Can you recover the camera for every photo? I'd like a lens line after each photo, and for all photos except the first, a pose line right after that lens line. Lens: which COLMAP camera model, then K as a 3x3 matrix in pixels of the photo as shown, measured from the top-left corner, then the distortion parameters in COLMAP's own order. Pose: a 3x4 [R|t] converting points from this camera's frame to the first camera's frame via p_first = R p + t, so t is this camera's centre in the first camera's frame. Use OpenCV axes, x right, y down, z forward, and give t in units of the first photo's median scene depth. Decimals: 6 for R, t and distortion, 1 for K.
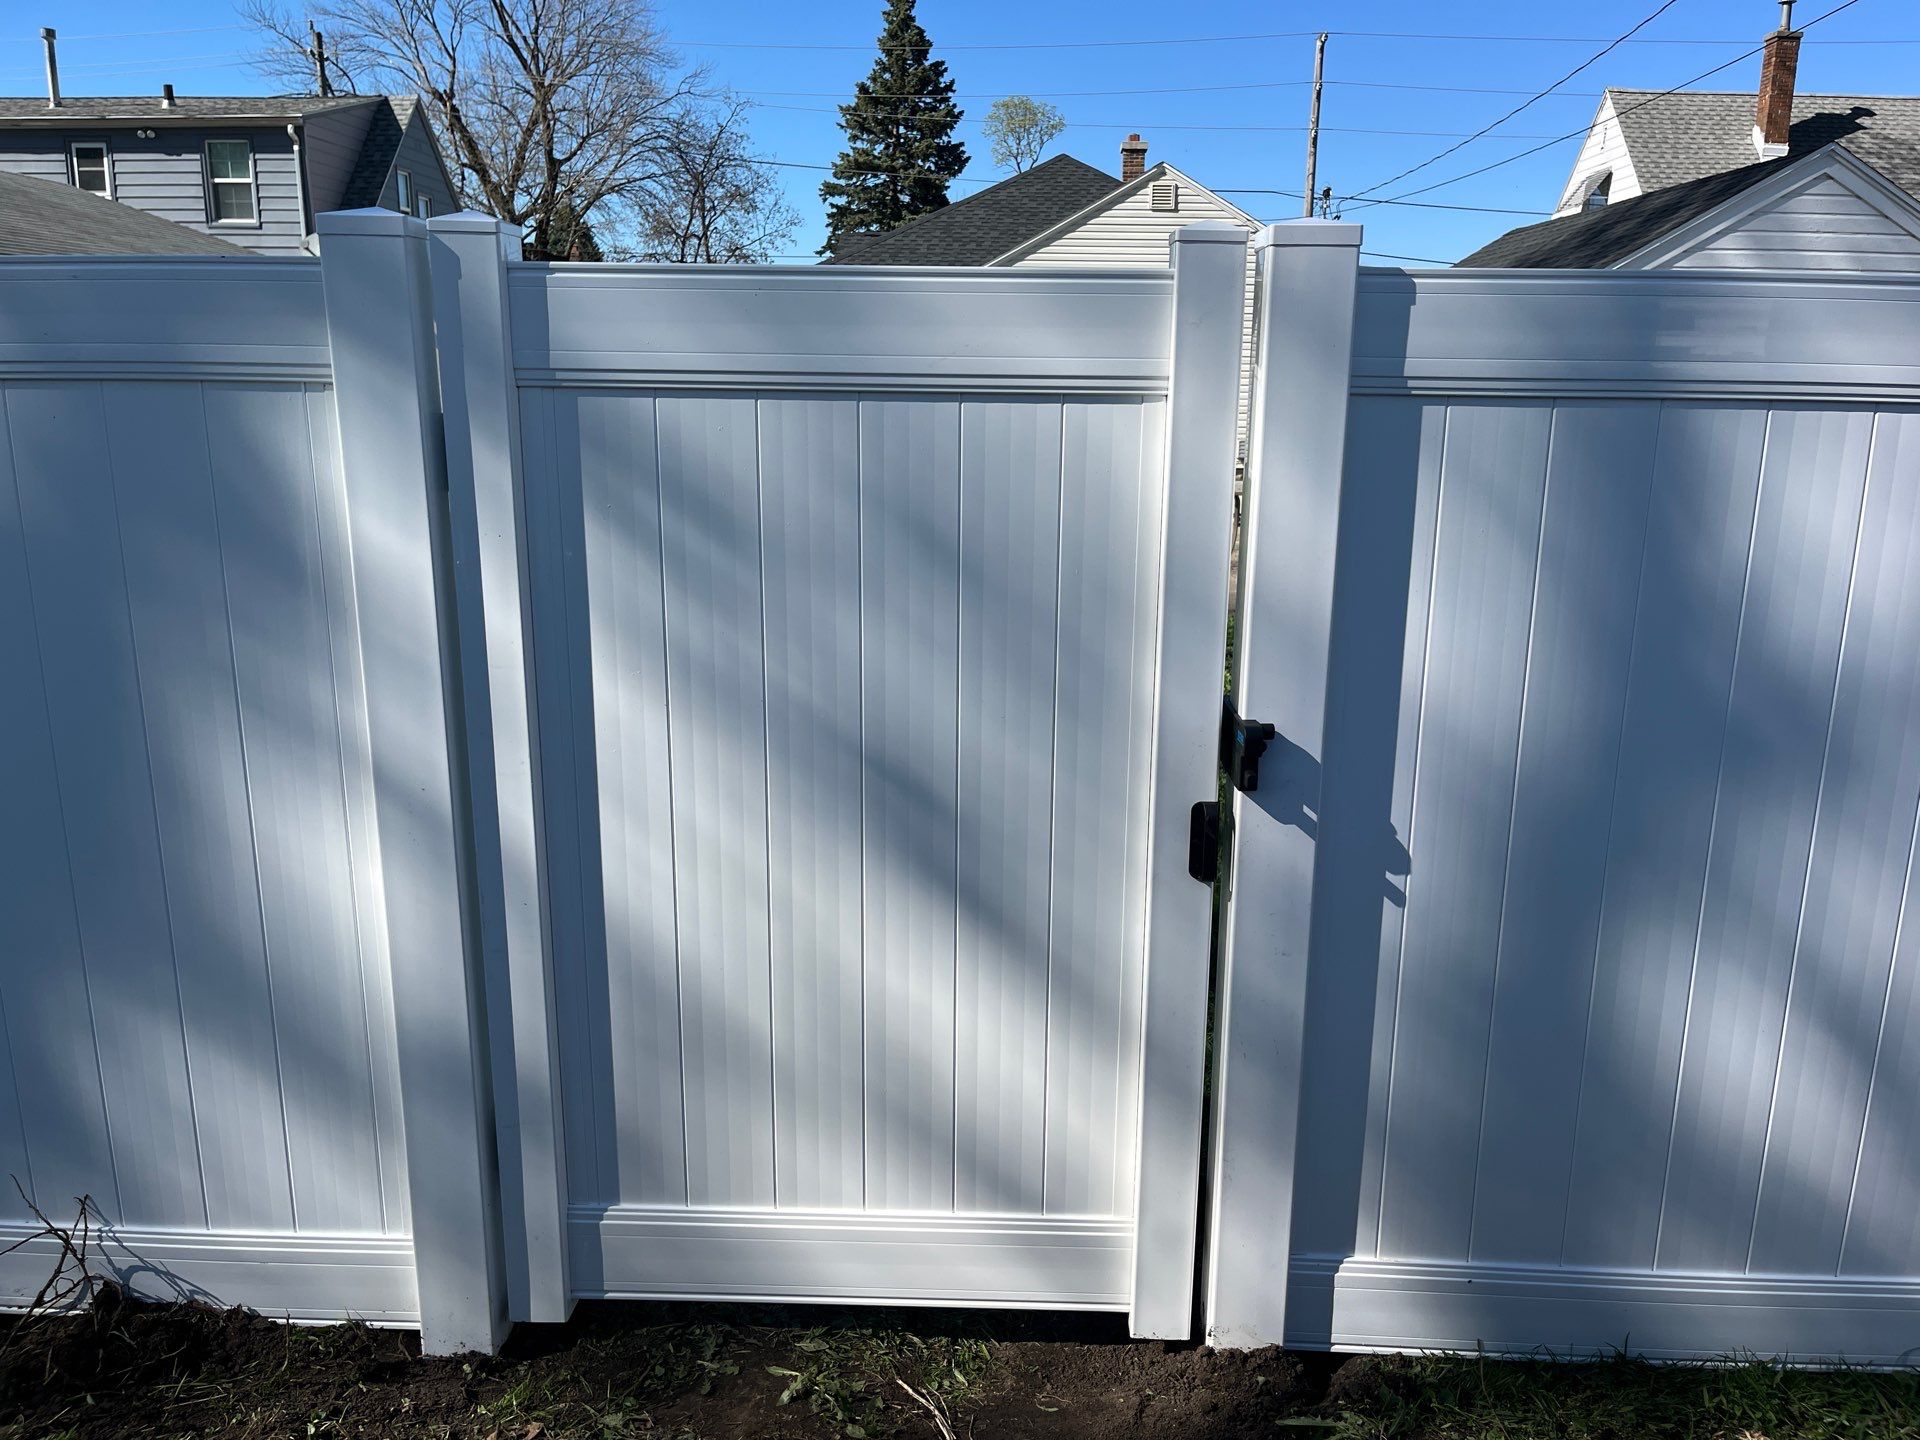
lens RADIAL K [[1443.7, 0, 982.2], [0, 1443.7, 728.3], [0, 0, 1]] dist [0.067121, -0.089237]
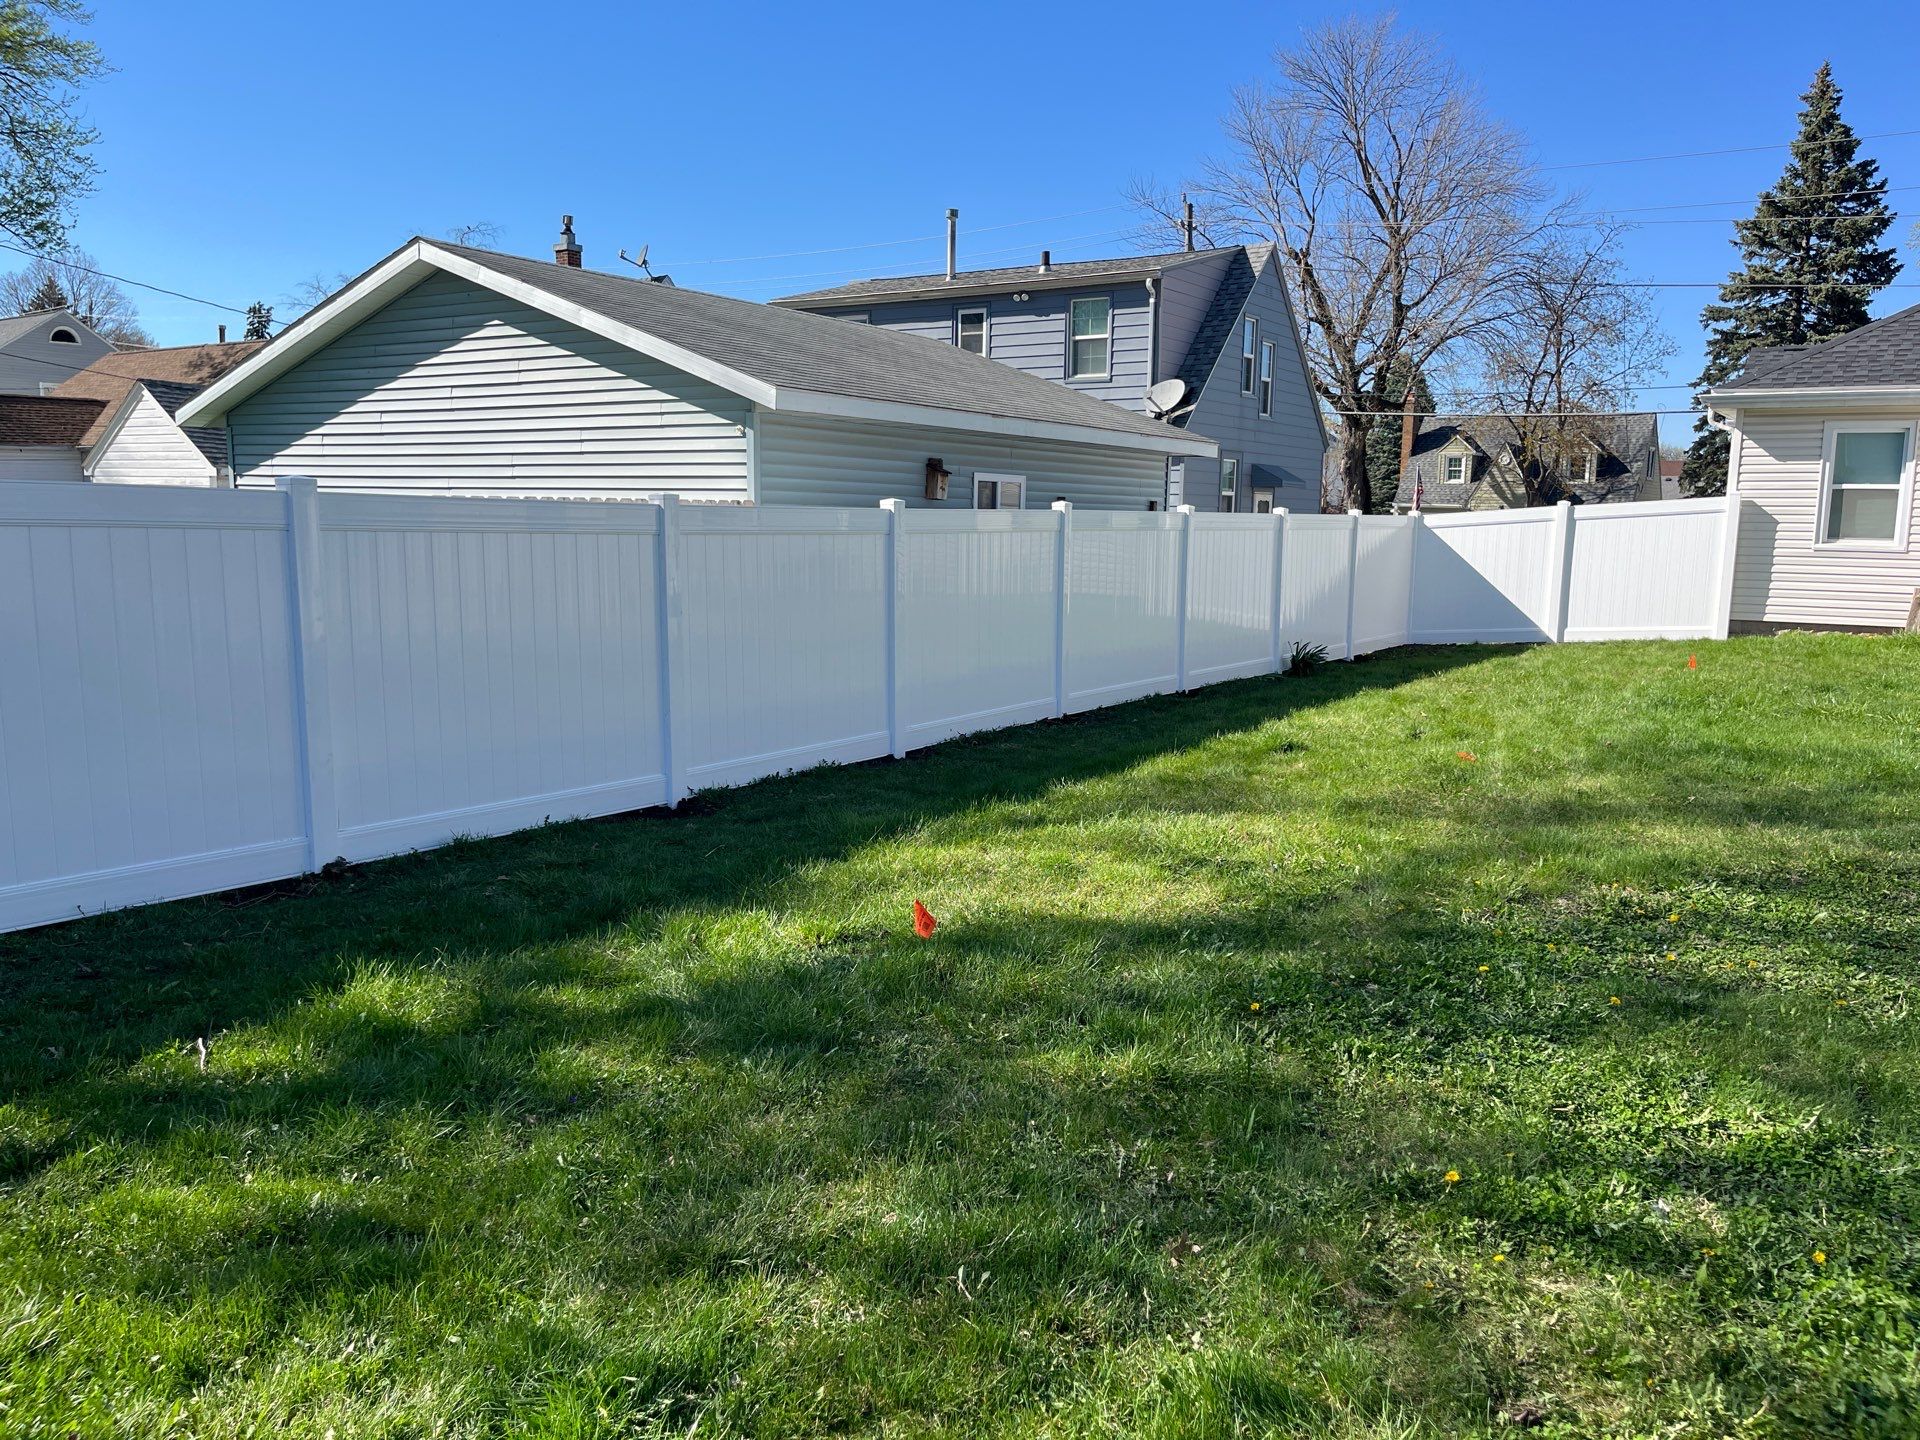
lens RADIAL K [[1443.7, 0, 982.2], [0, 1443.7, 728.3], [0, 0, 1]] dist [0.067121, -0.089237]
pose [[0.859060, 0.071929, -0.506795, -0.020654], [-0.121414, 0.990456, -0.065232, -0.012947], [0.497266, 0.117571, 0.859595, 0.057470]]
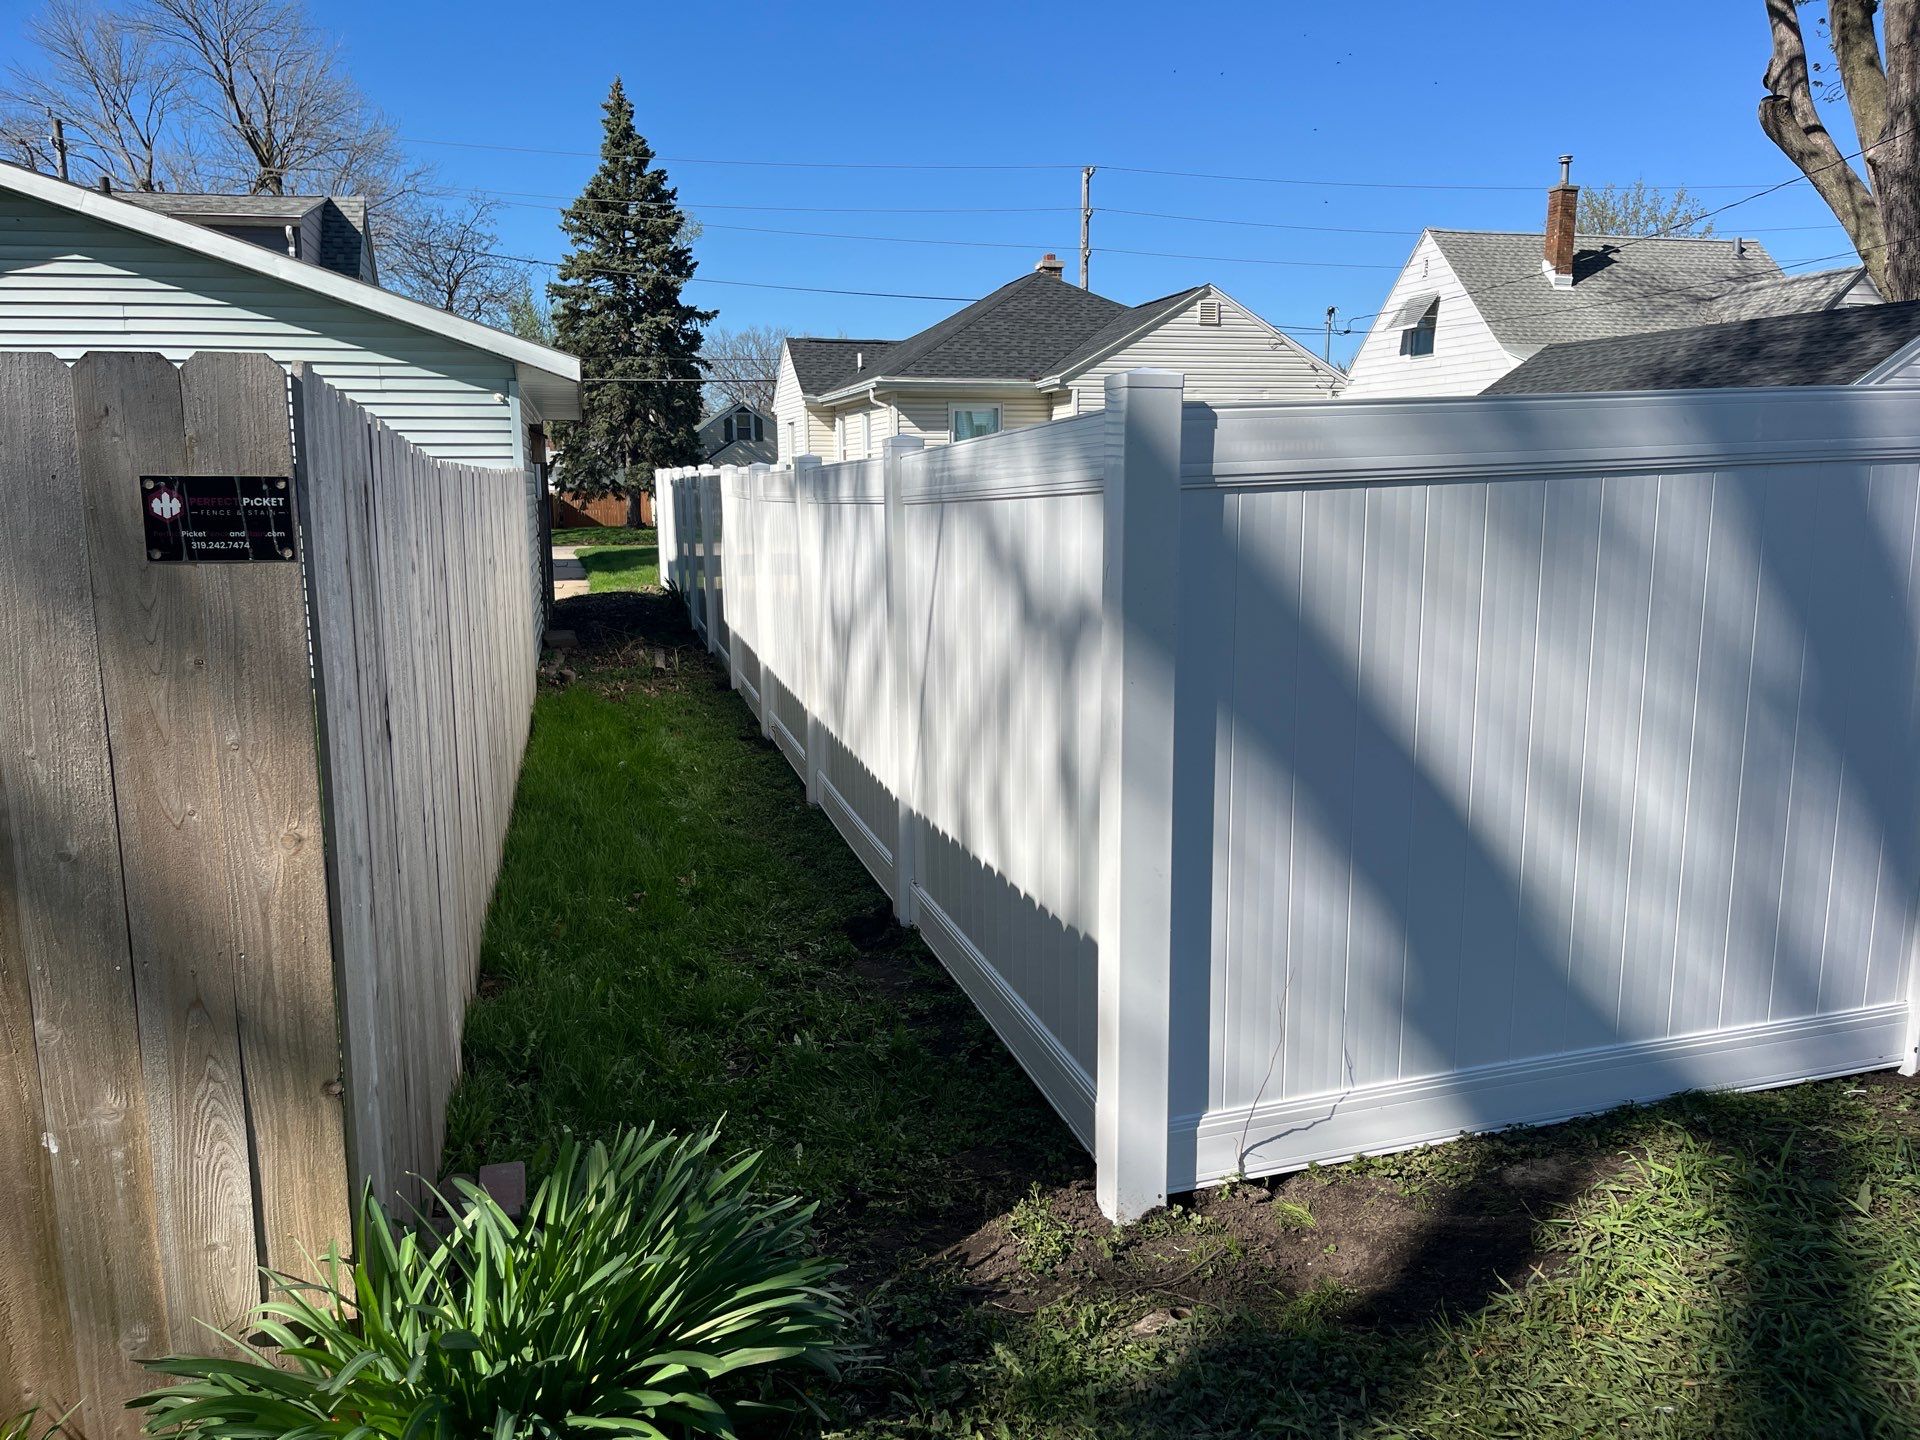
lens RADIAL K [[1443.7, 0, 982.2], [0, 1443.7, 728.3], [0, 0, 1]] dist [0.067121, -0.089237]
pose [[0.950503, -0.074786, 0.301581, -0.169999], [0.093582, 0.994437, -0.048343, -0.000124], [-0.296288, 0.074173, 0.952214, -0.006271]]
